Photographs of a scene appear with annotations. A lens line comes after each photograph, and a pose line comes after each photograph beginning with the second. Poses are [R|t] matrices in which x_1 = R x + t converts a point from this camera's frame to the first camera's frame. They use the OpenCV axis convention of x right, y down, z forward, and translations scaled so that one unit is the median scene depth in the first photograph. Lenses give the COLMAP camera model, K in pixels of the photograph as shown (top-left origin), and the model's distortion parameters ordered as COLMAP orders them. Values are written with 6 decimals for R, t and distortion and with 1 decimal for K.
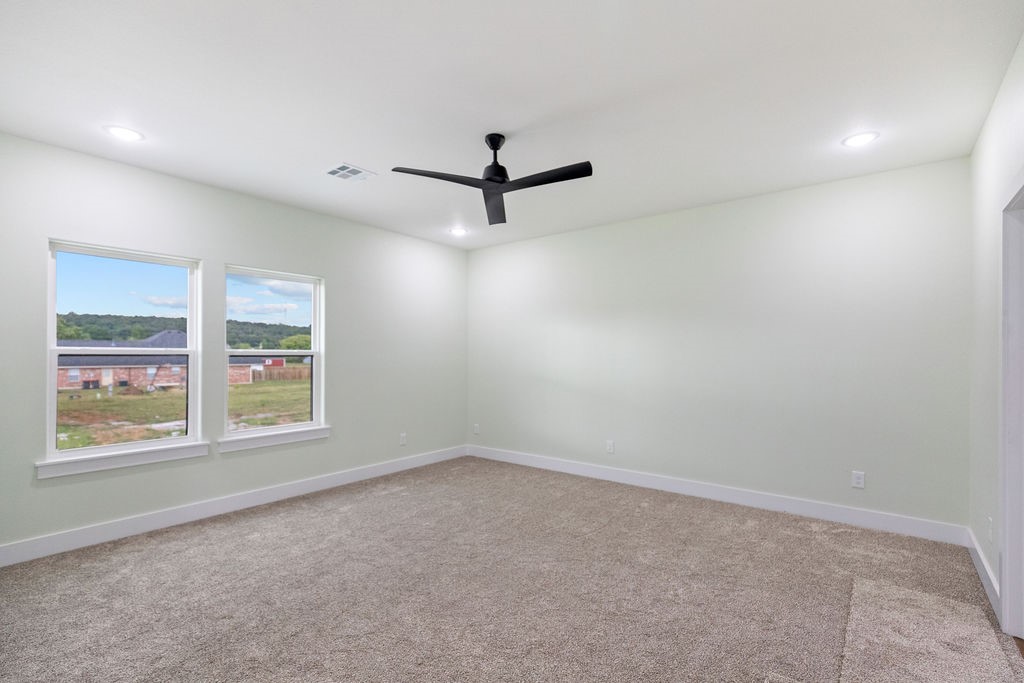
lens RADIAL K [[467.3, 0, 506.4], [0, 467.3, 357.4], [0, 0, 1]] dist [-0.000706, -0.000566]
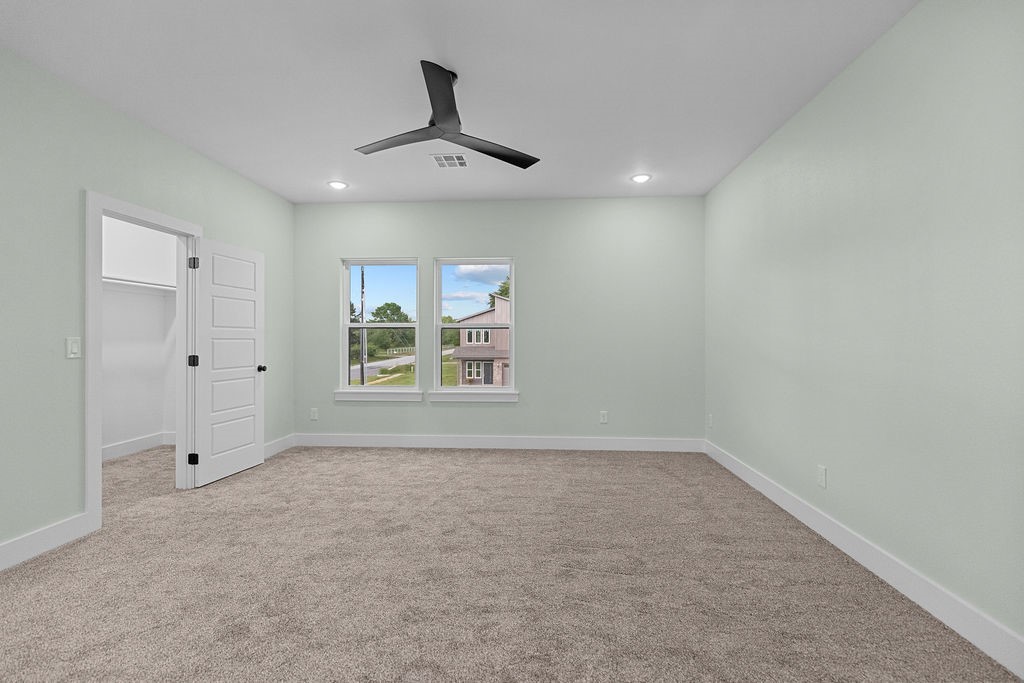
lens RADIAL K [[453.4, 0, 518.9], [0, 453.4, 352.3], [0, 0, 1]] dist [0.002080, -0.000570]
pose [[0.581043, 0.027115, -0.813421, 0.594073], [-0.001130, 0.999471, 0.032509, 0.022967], [0.813872, -0.017970, 0.580766, 0.467234]]
